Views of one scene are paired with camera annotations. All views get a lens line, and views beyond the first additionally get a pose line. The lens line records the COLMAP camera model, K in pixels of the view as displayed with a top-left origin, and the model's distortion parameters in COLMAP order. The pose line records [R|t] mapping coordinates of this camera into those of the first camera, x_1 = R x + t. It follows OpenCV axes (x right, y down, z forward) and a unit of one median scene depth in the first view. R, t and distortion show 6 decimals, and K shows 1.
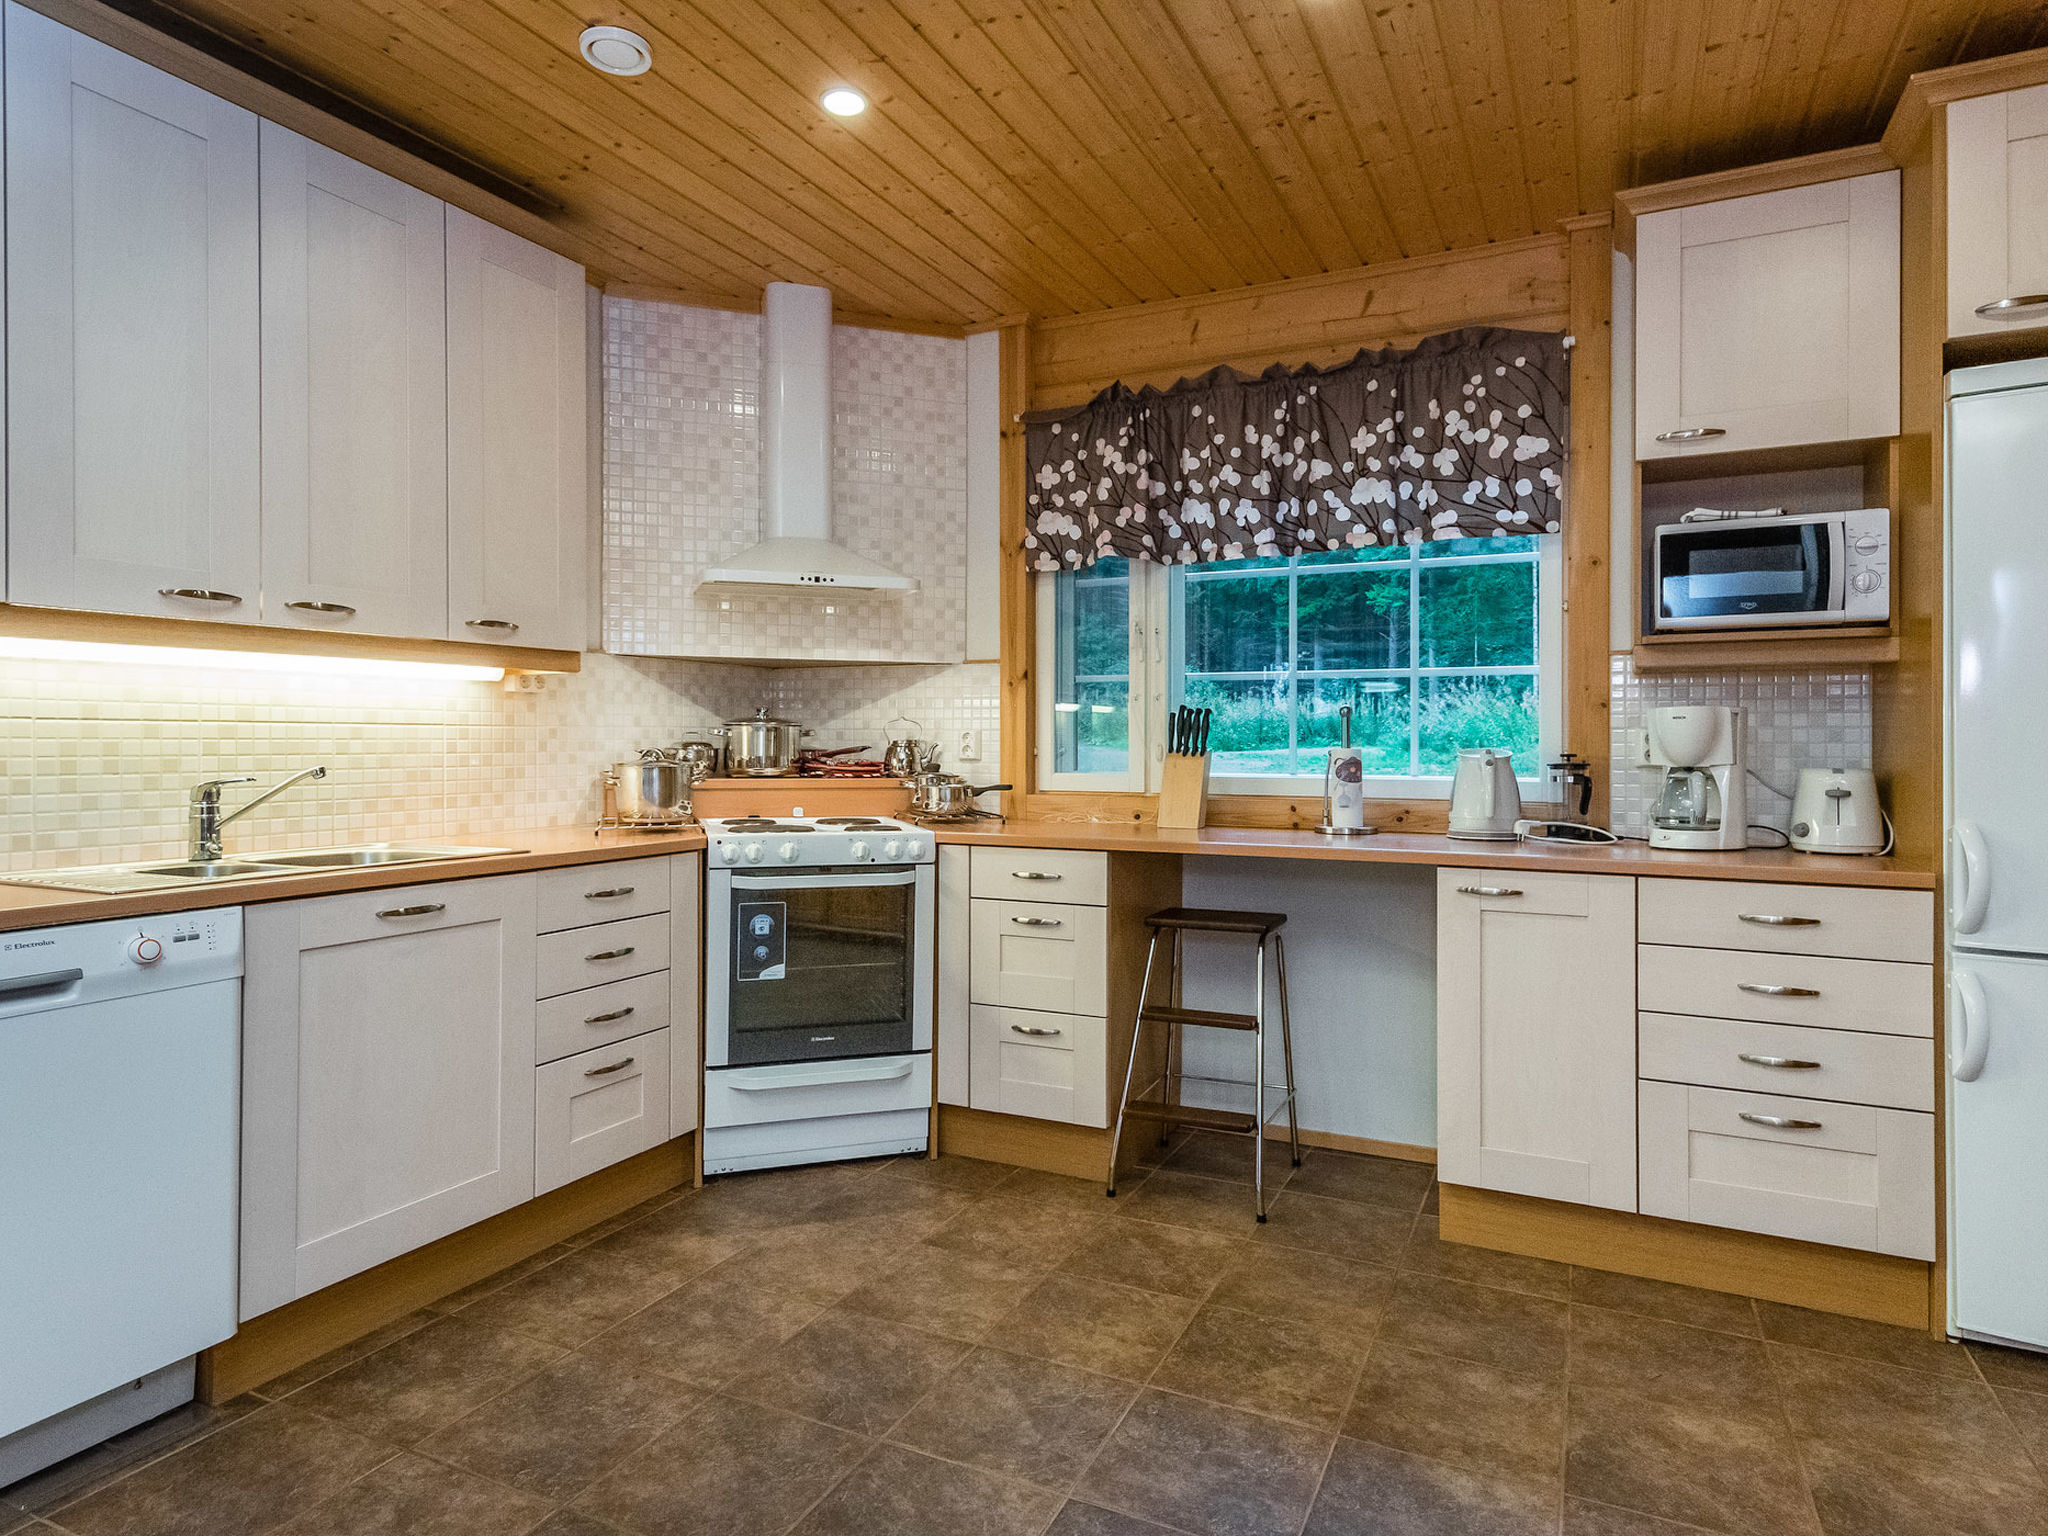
lens RADIAL K [[1168.2, 0, 1027.7], [0, 1168.2, 728.6], [0, 0, 1]] dist [0.004297, 0.001386]
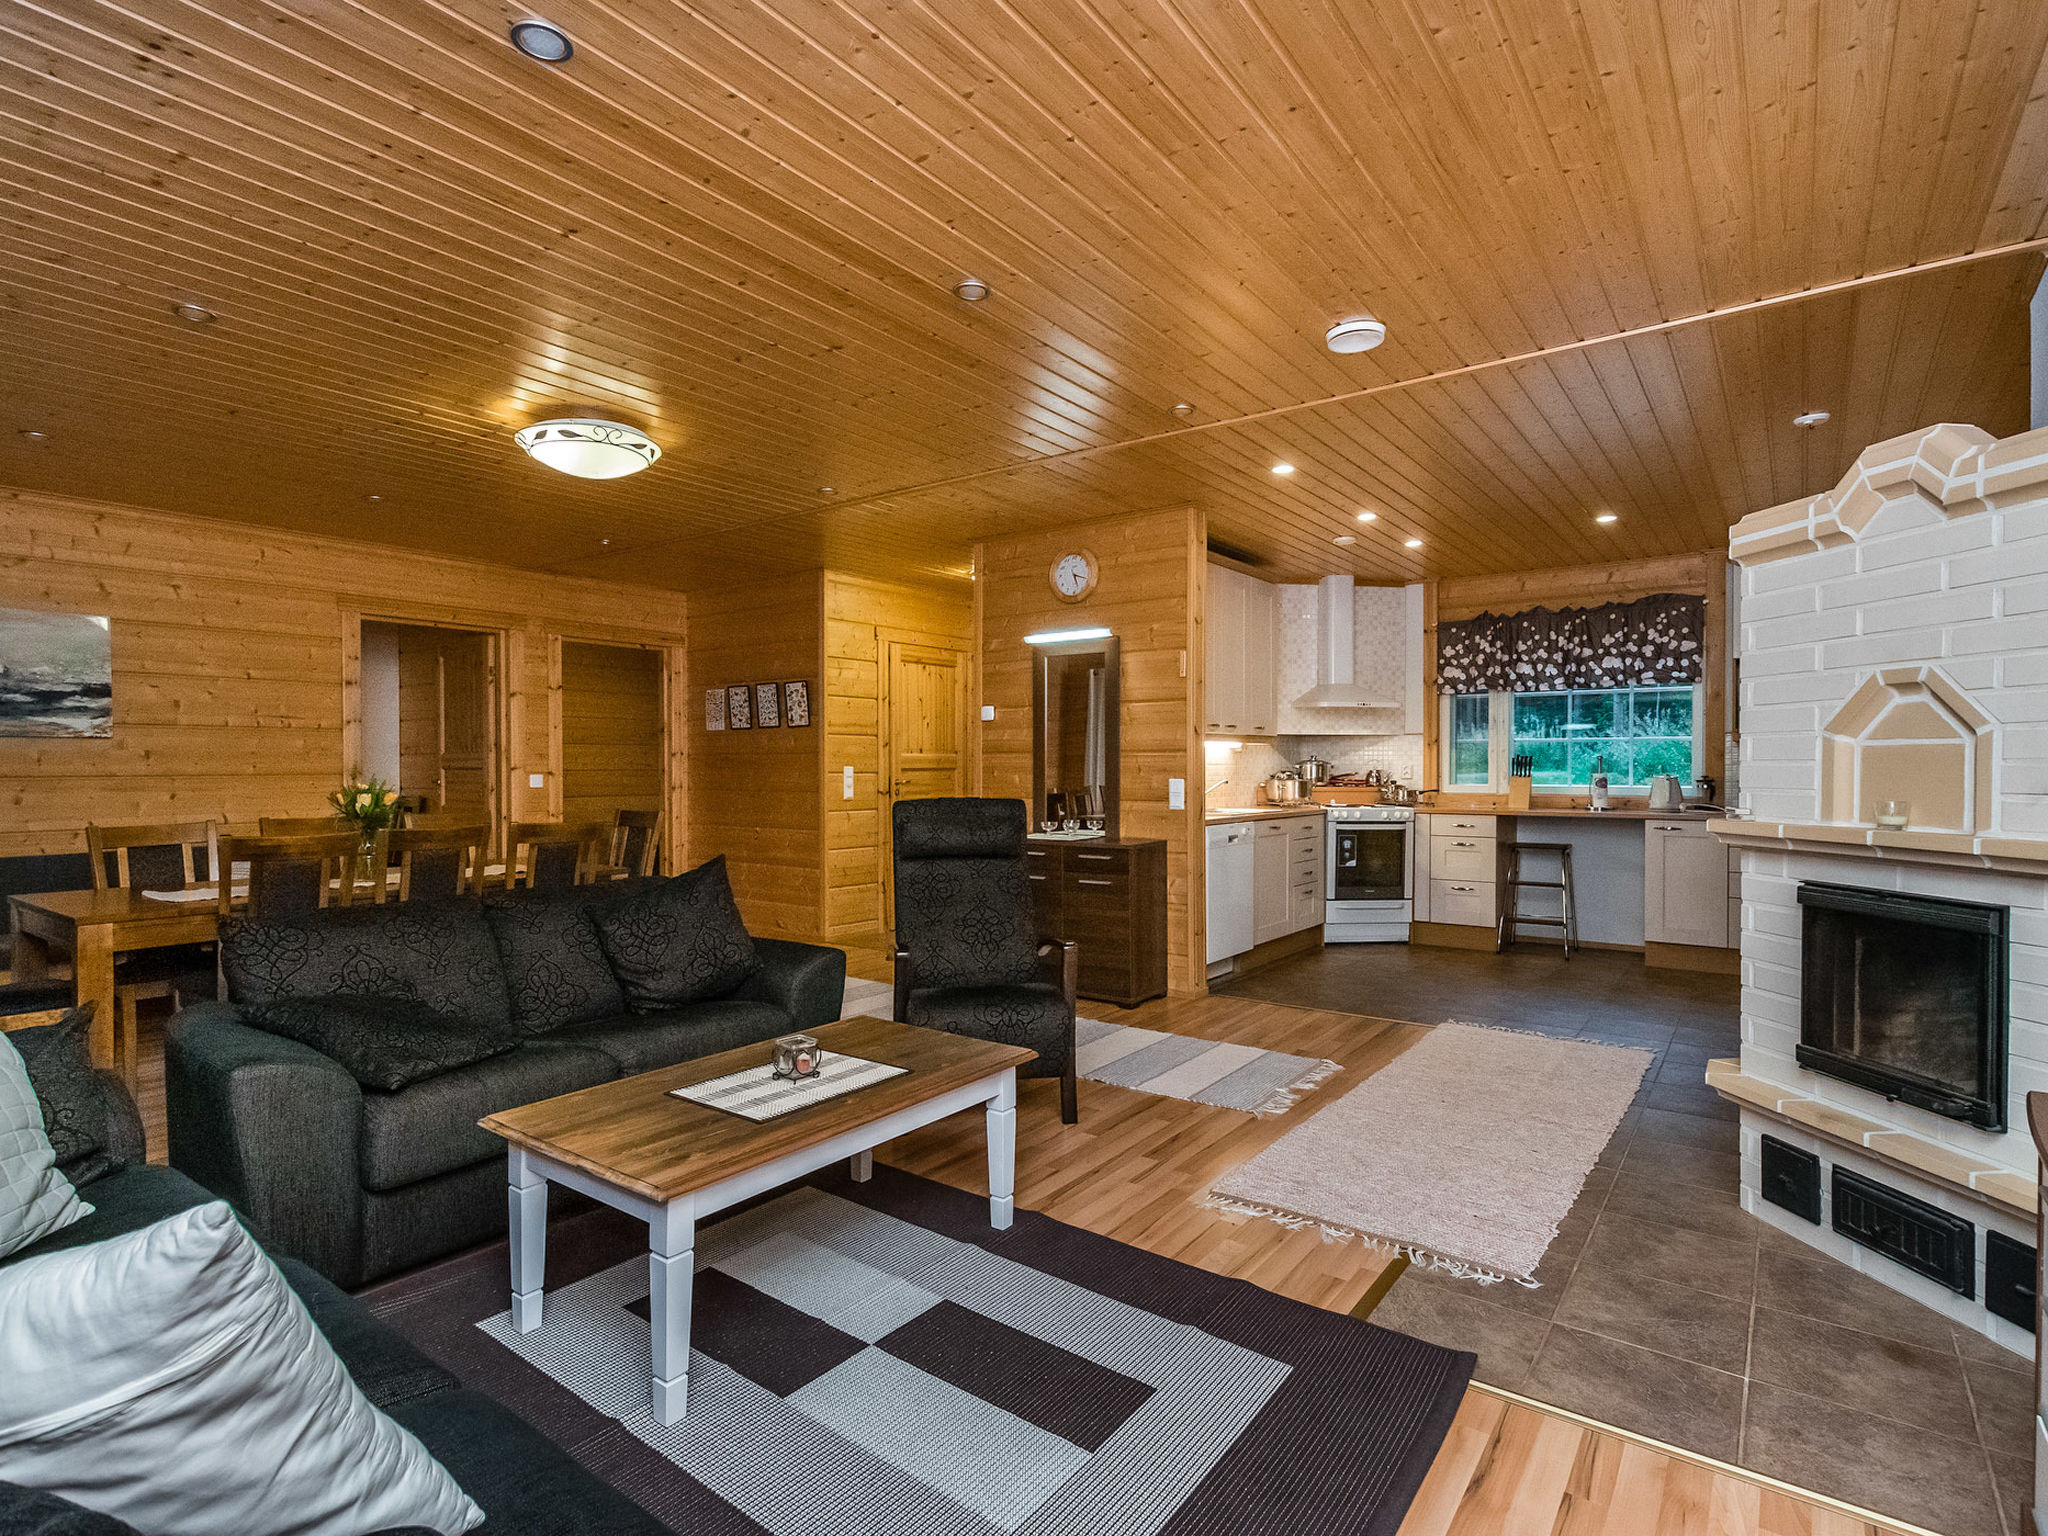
lens RADIAL K [[1029.8, 0, 1024.0], [0, 1029.8, 768.0], [0, 0, 1]] dist [0.015087, -0.000236]
pose [[0.982400, -0.001932, -0.186781, -0.451331], [0.004462, 0.999904, 0.013125, -0.025574], [0.186737, -0.013728, 0.982314, -1.189924]]
